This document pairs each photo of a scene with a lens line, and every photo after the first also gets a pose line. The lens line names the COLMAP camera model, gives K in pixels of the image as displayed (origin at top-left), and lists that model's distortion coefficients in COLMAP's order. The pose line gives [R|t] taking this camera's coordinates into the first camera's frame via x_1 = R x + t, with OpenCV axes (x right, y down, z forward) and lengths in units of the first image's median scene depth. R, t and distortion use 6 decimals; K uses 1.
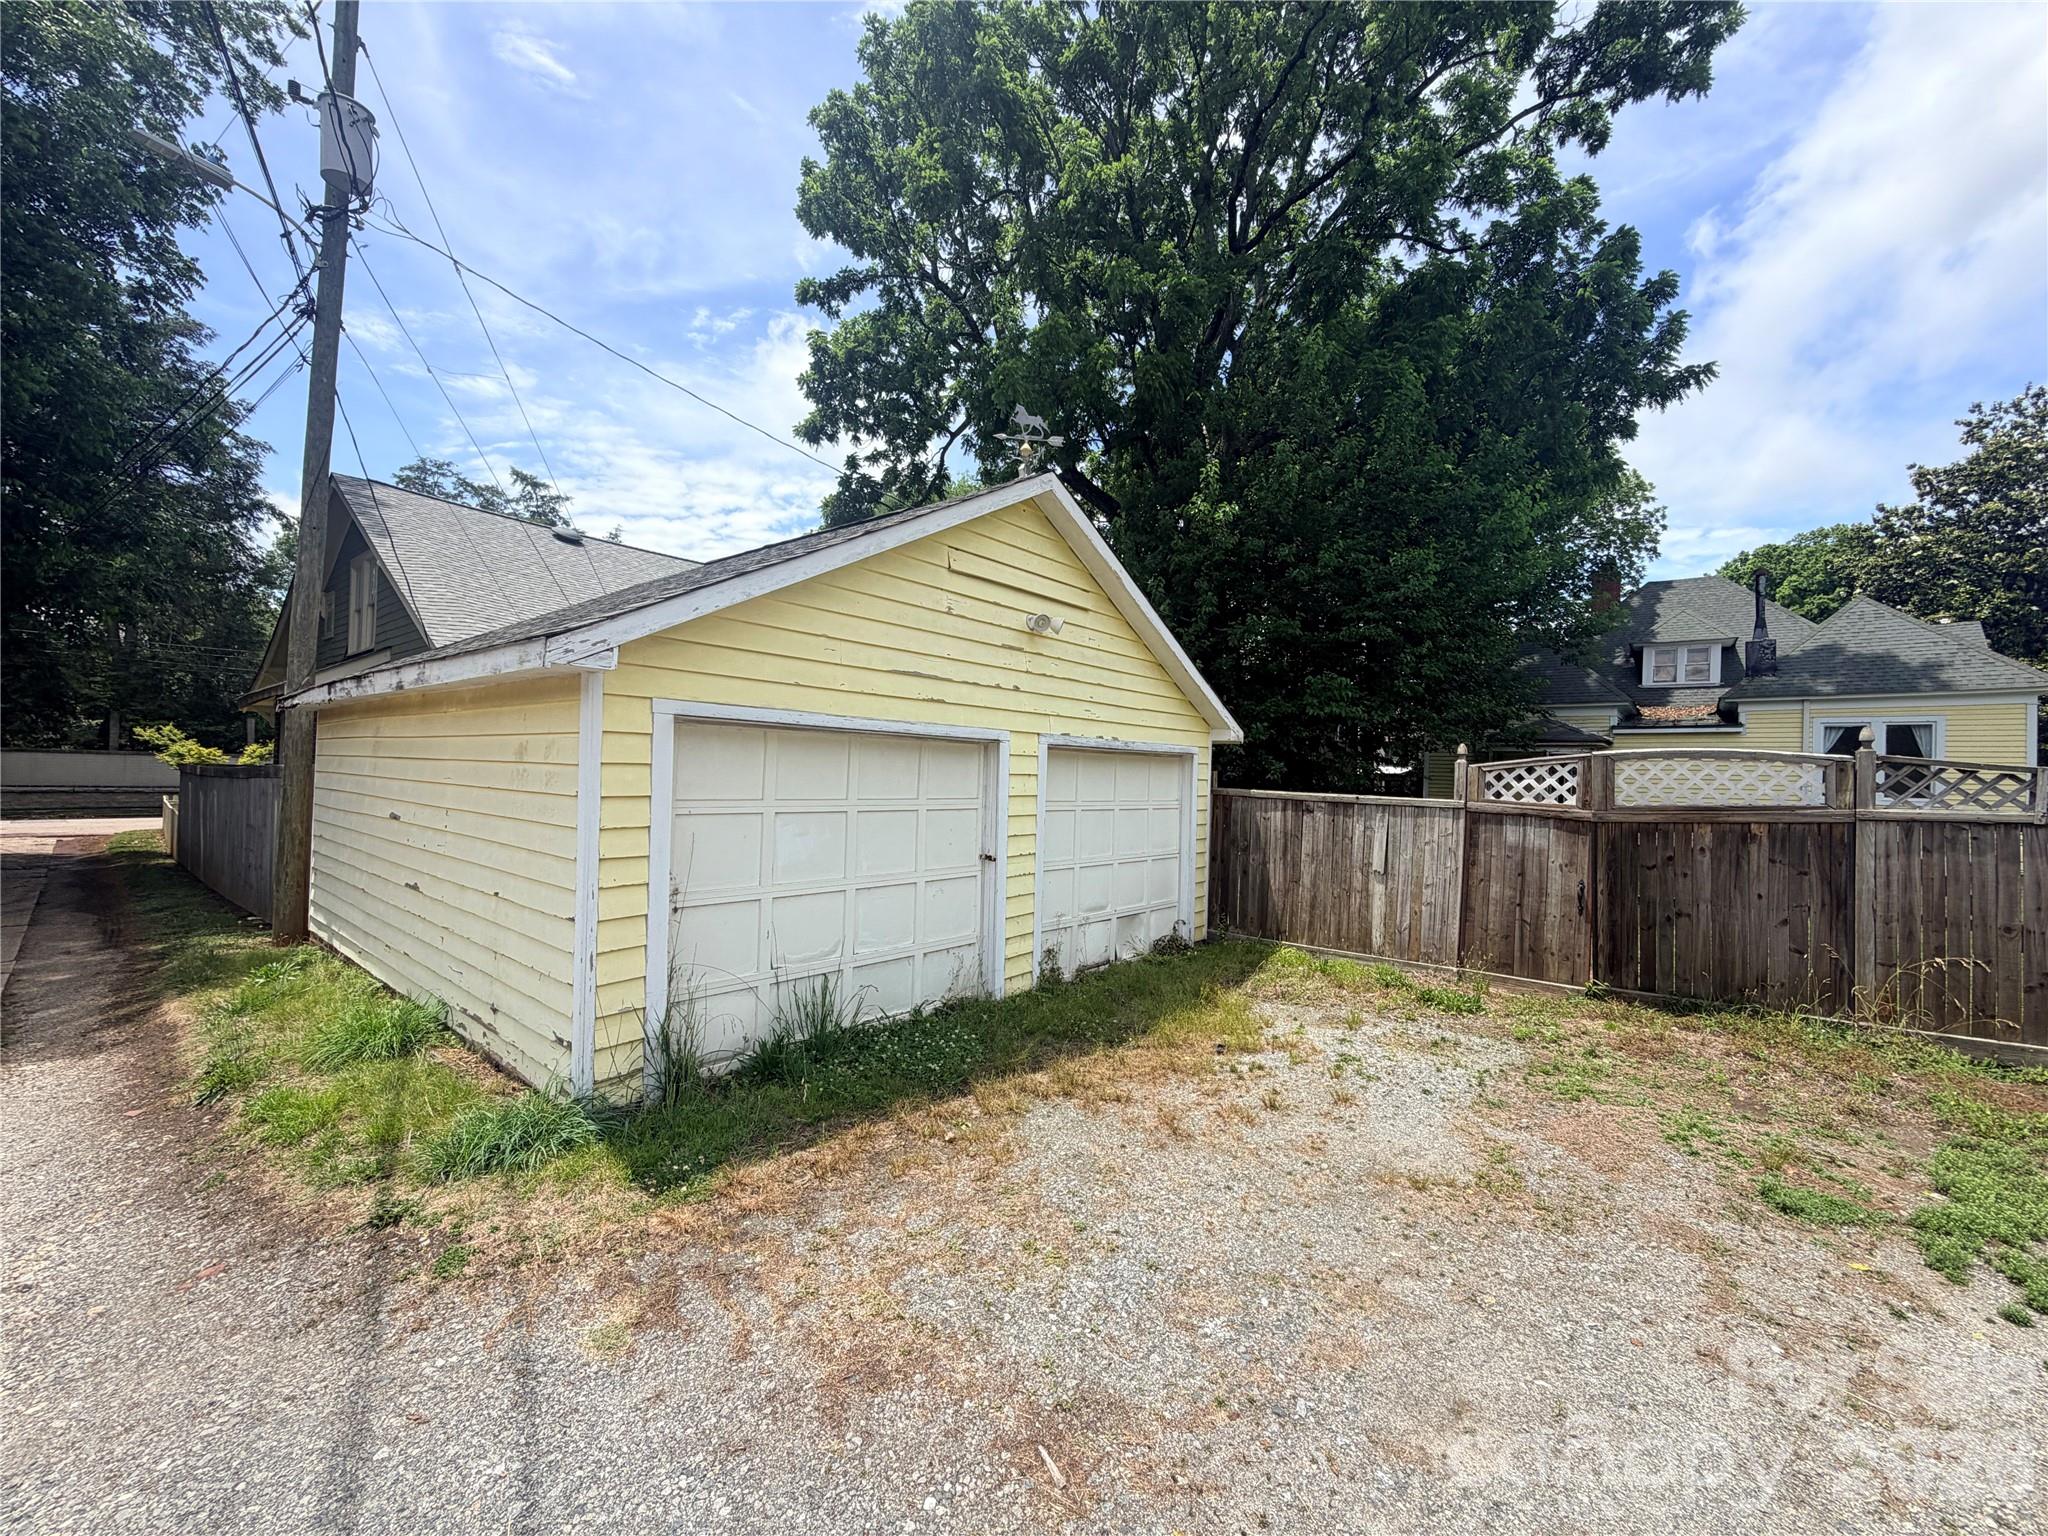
lens RADIAL K [[809.6, 0, 1016.4], [0, 809.6, 762.8], [0, 0, 1]] dist [-0.001517, -0.000064]
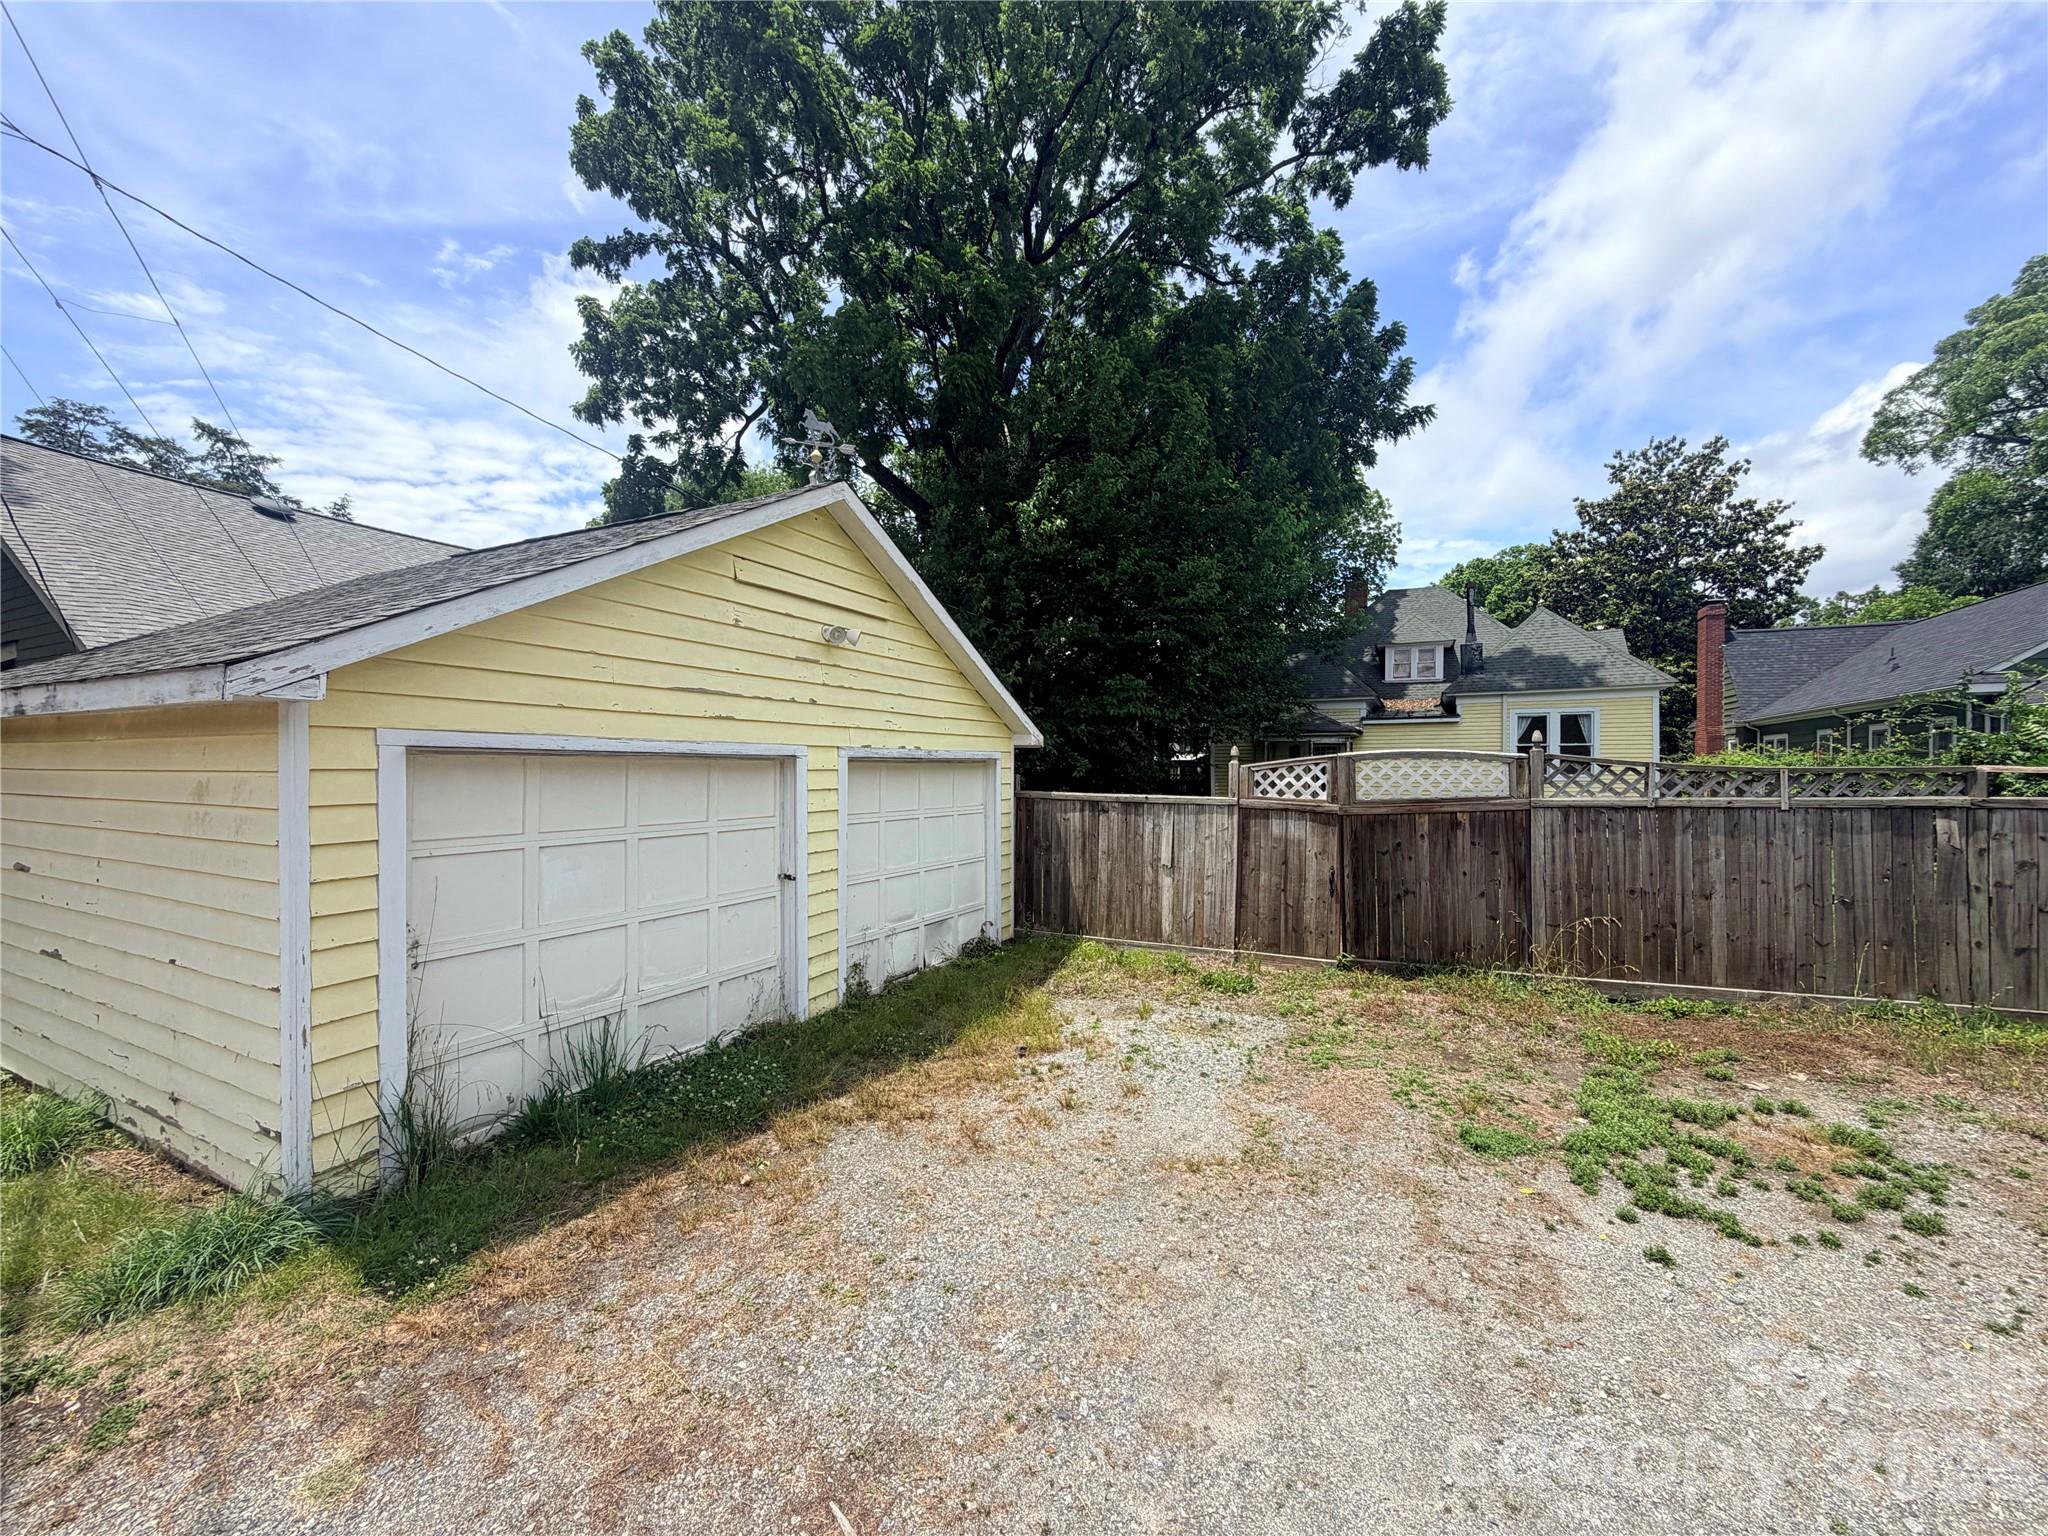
lens RADIAL K [[809.6, 0, 1016.4], [0, 809.6, 763.3], [0, 0, 1]] dist [-0.001517, -0.000064]
pose [[0.974121, -0.024372, 0.224709, 0.013107], [0.021904, 0.999669, 0.013472, -0.019411], [-0.224963, -0.008201, 0.974333, -0.003714]]
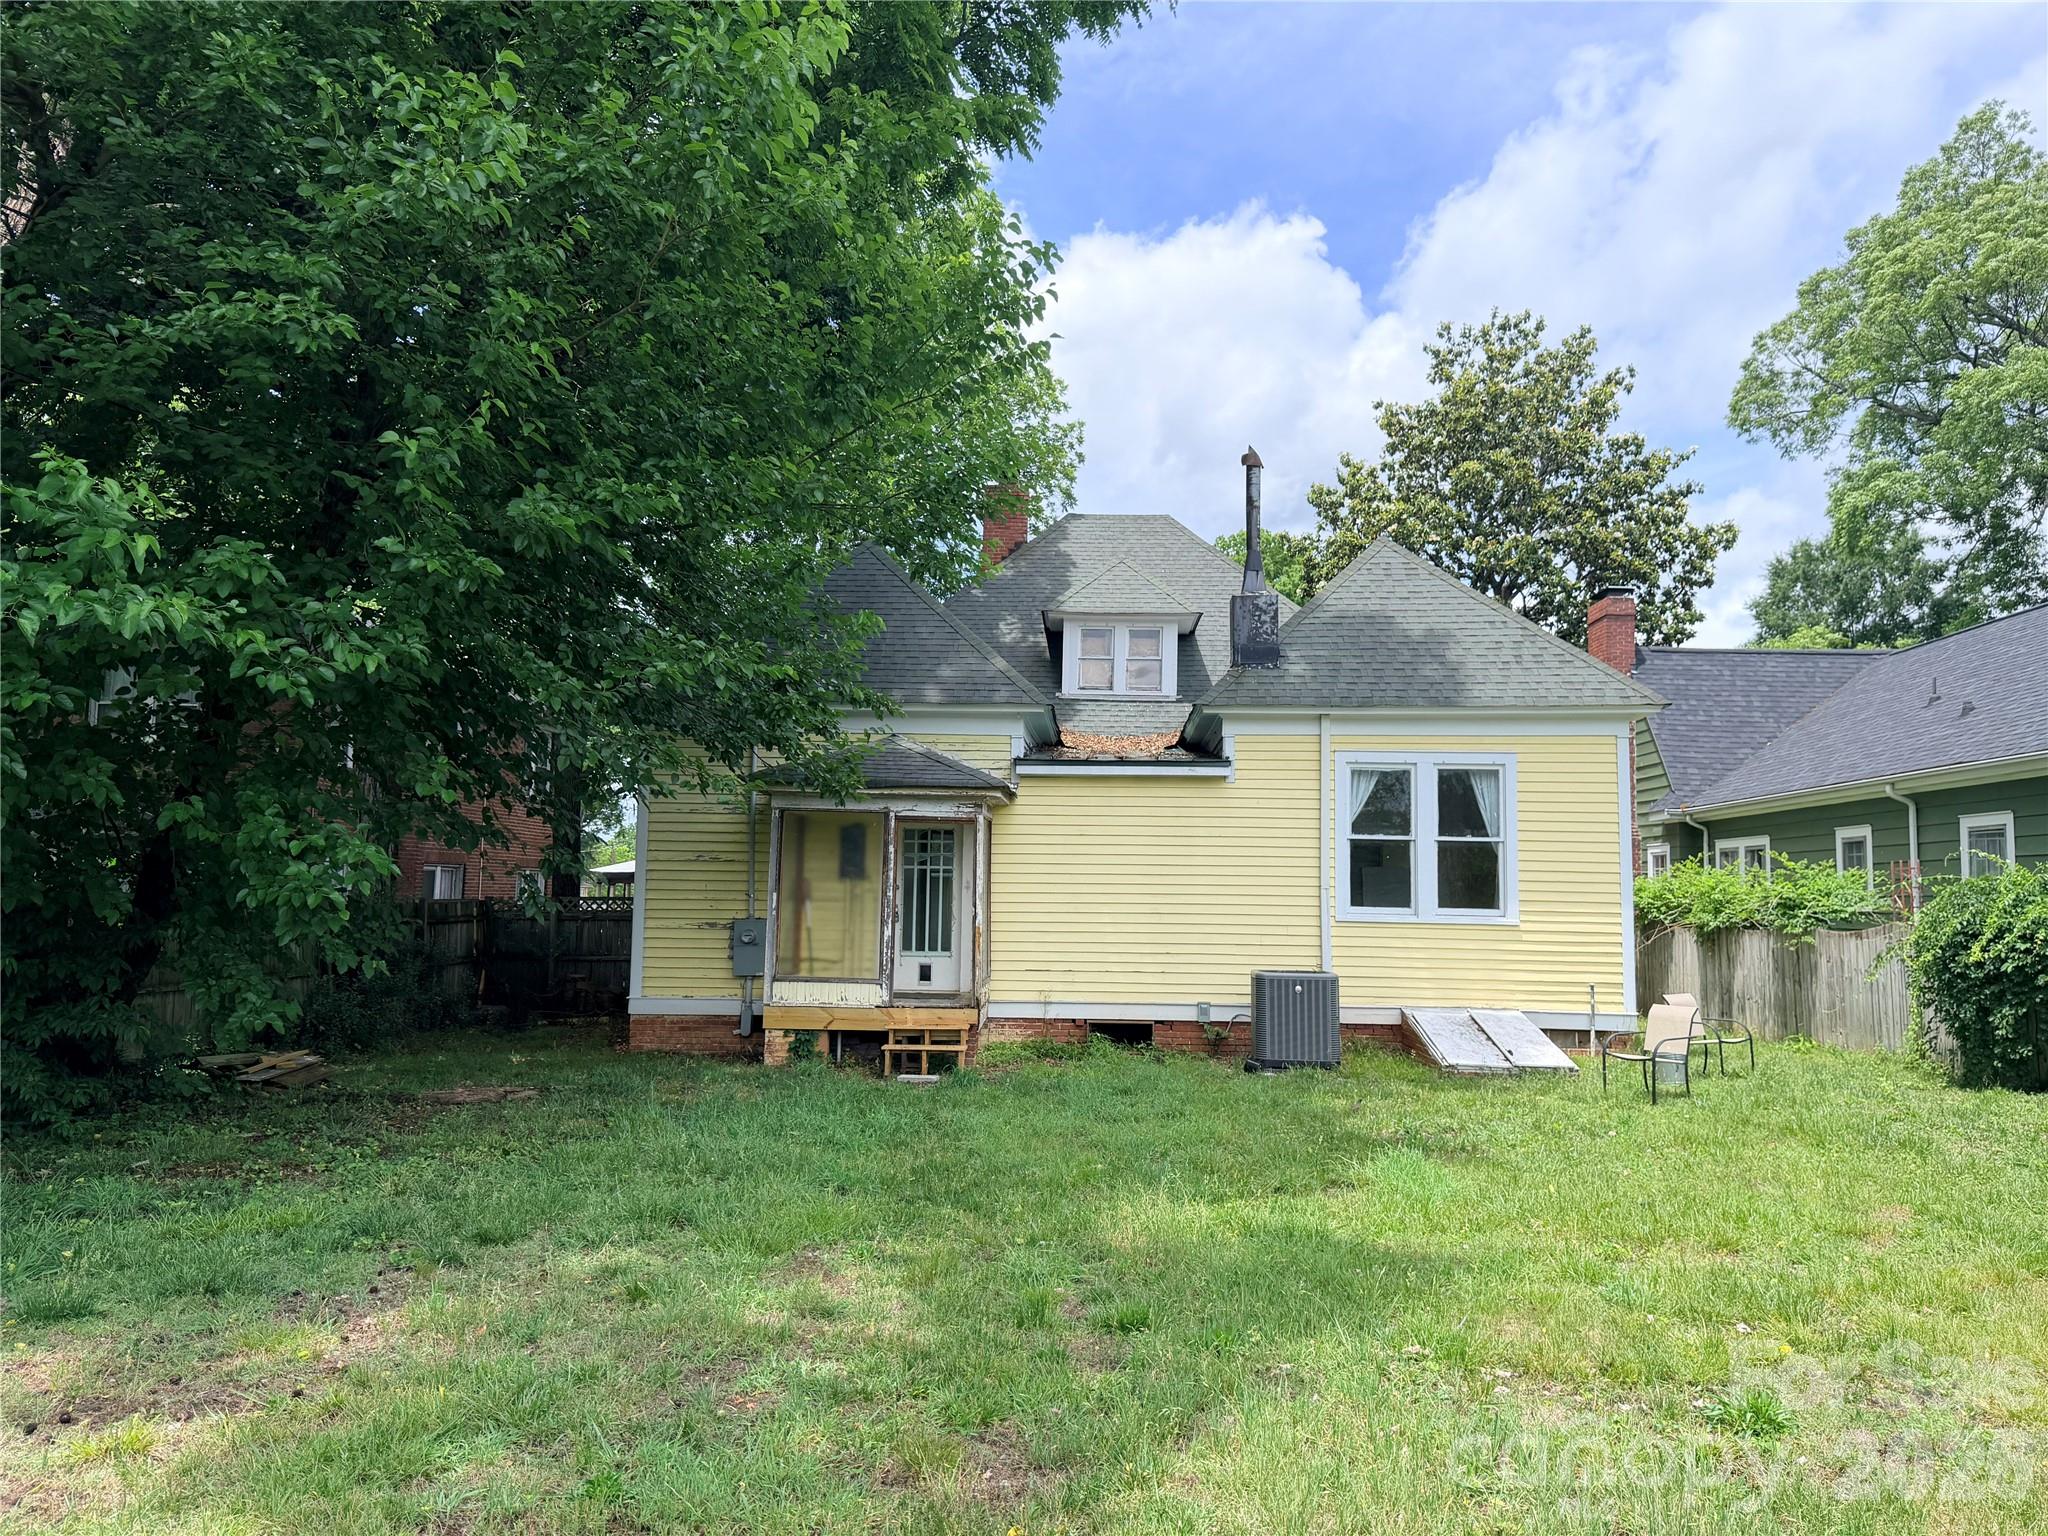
lens RADIAL K [[1446.4, 0, 1031.7], [0, 1446.4, 762.6], [0, 0, 1]] dist [0.072221, -0.123123]
pose [[0.795247, 0.044869, 0.604624, 0.701438], [-0.001988, 0.997445, -0.071405, 0.039786], [-0.606283, 0.055583, 0.793304, 0.967601]]
